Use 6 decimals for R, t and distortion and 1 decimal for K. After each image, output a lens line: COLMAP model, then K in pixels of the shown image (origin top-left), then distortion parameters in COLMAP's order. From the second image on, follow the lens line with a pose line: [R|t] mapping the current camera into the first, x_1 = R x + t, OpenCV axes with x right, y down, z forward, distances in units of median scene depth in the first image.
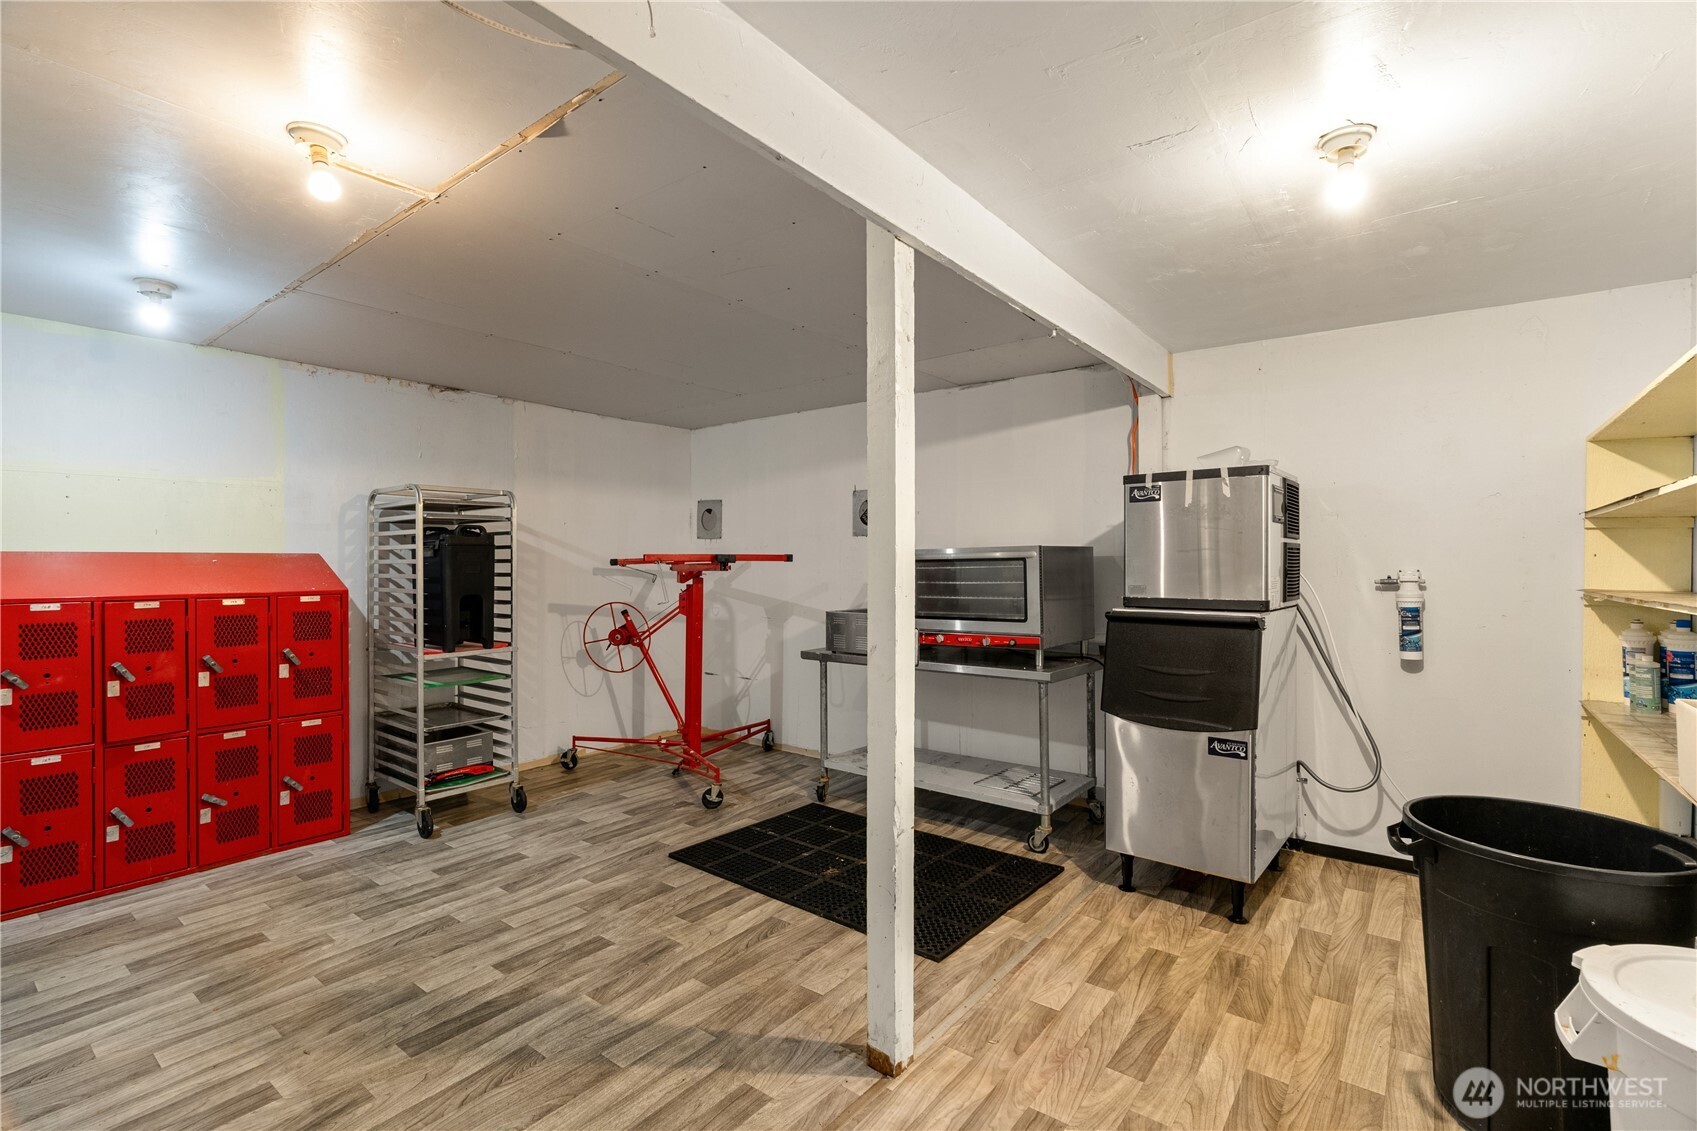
lens RADIAL K [[769.2, 0, 840.4], [0, 769.2, 567.0], [0, 0, 1]] dist [-0.013486, 0.003868]
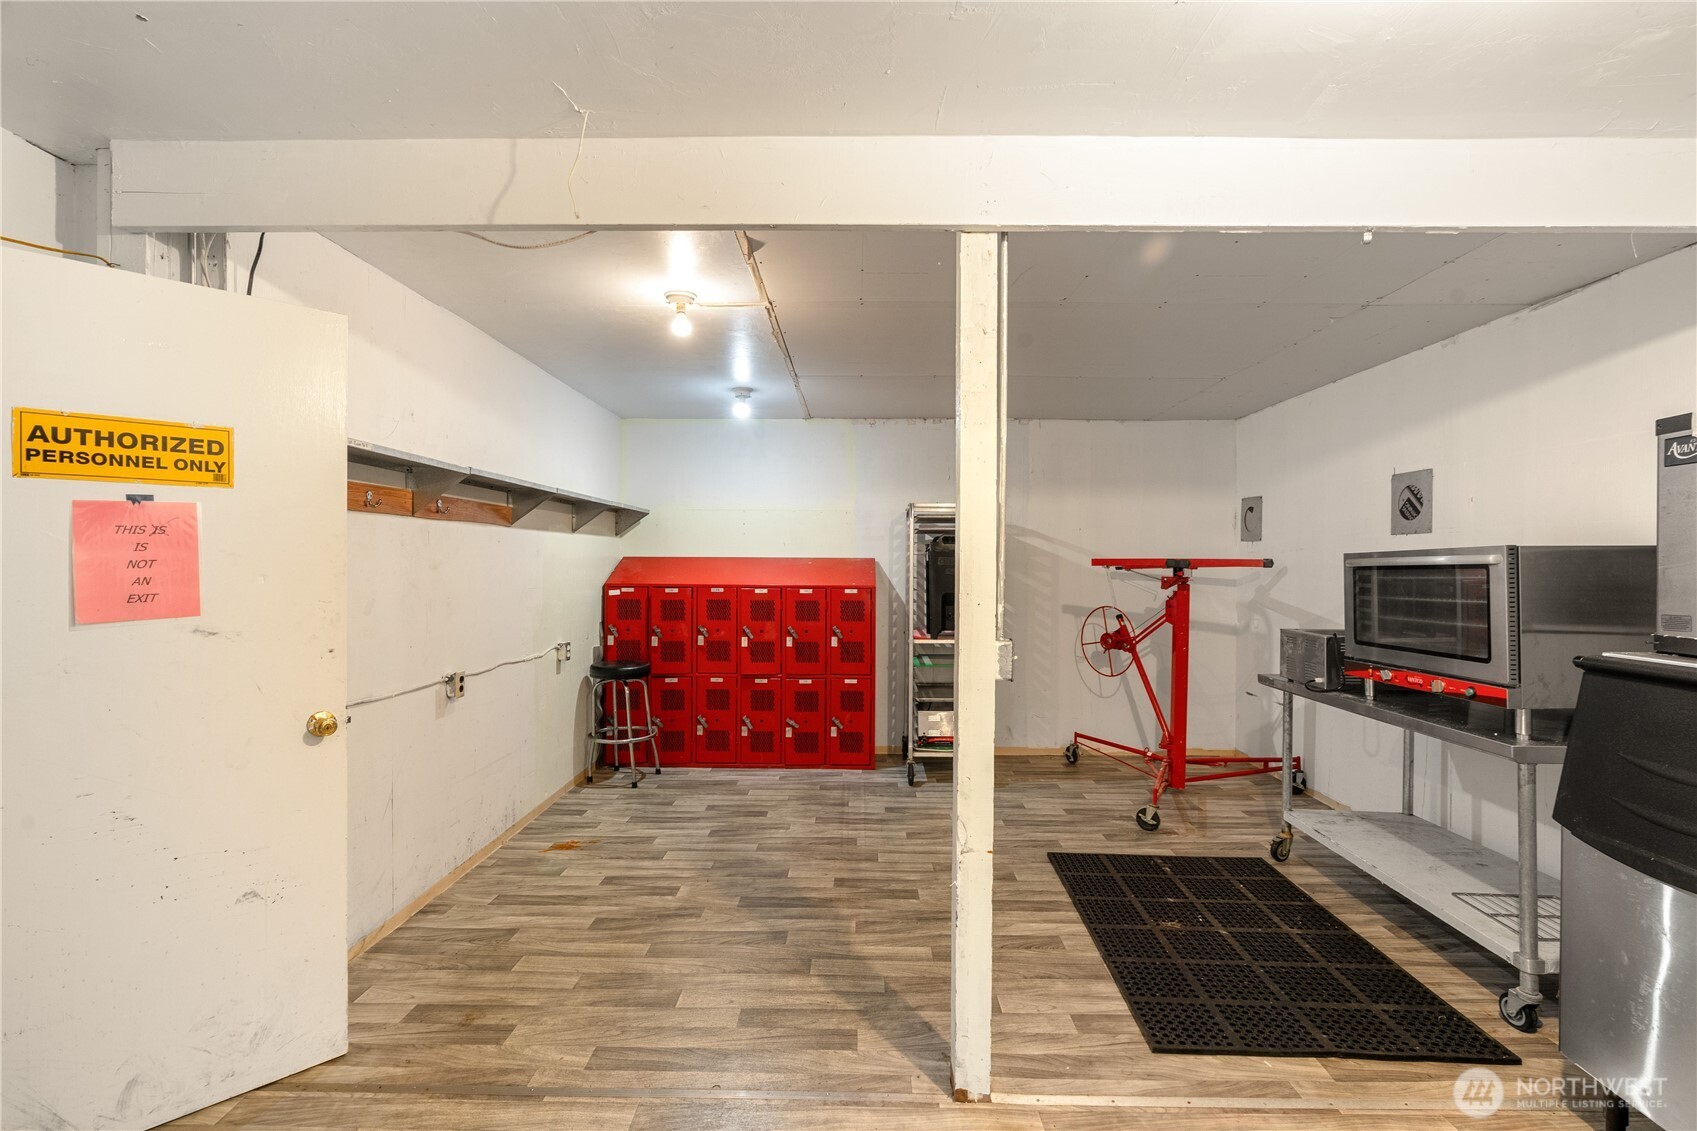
lens RADIAL K [[769.2, 0, 847.5], [0, 769.2, 565.3], [0, 0, 1]] dist [-0.013486, 0.003868]
pose [[0.596452, 0.006654, -0.802621, 0.433591], [-0.011679, 0.999932, -0.000389, -0.004633], [0.802564, 0.009606, 0.596489, 0.175038]]
